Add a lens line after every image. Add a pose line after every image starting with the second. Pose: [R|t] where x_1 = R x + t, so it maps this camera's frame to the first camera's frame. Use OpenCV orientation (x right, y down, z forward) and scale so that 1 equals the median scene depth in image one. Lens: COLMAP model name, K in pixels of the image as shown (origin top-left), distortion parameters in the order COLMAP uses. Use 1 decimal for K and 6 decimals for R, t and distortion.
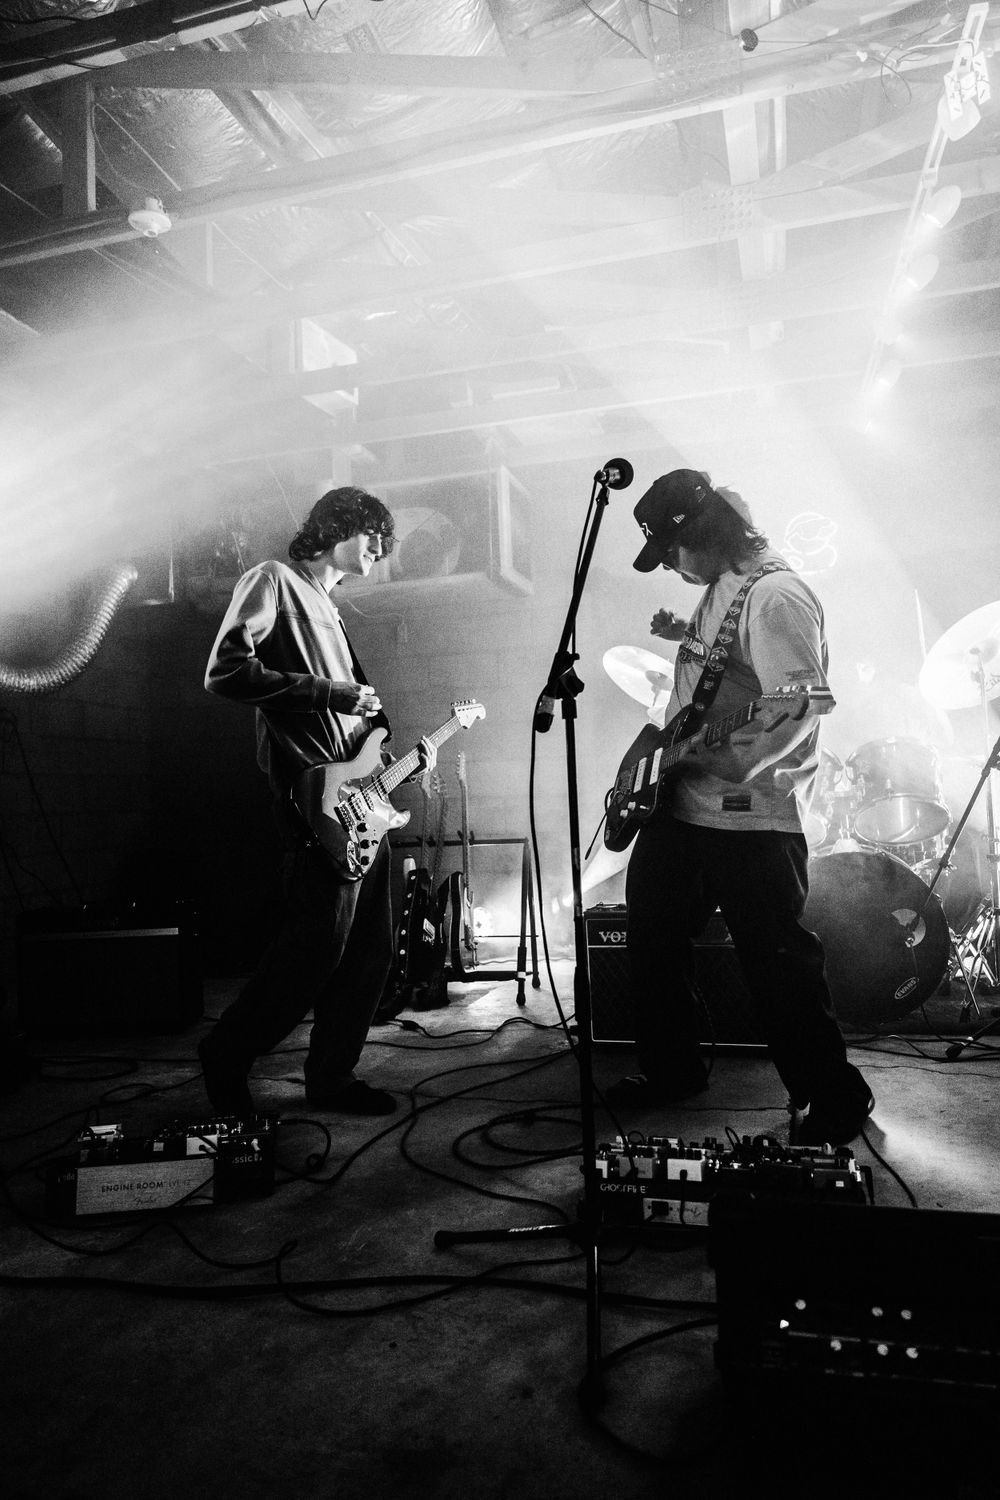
lens RADIAL K [[1096.0, 0, 500.0], [0, 1096.0, 750.0], [0, 0, 1]] dist [-0.000306, -0.001724]
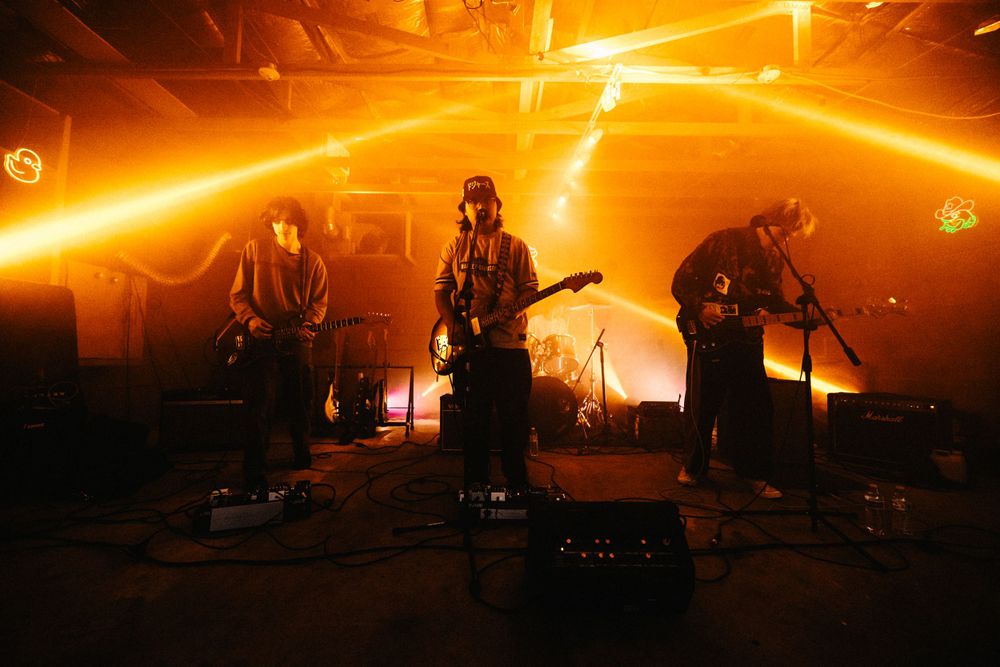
lens RADIAL K [[443.5, 0, 500.0], [0, 443.5, 333.5], [0, 0, 1]] dist [0.001515, -0.006842]
pose [[0.955990, 0.065838, 0.285919, -0.117883], [-0.060833, 0.997800, -0.026361, 0.035984], [-0.287025, 0.007807, 0.957891, 0.032120]]
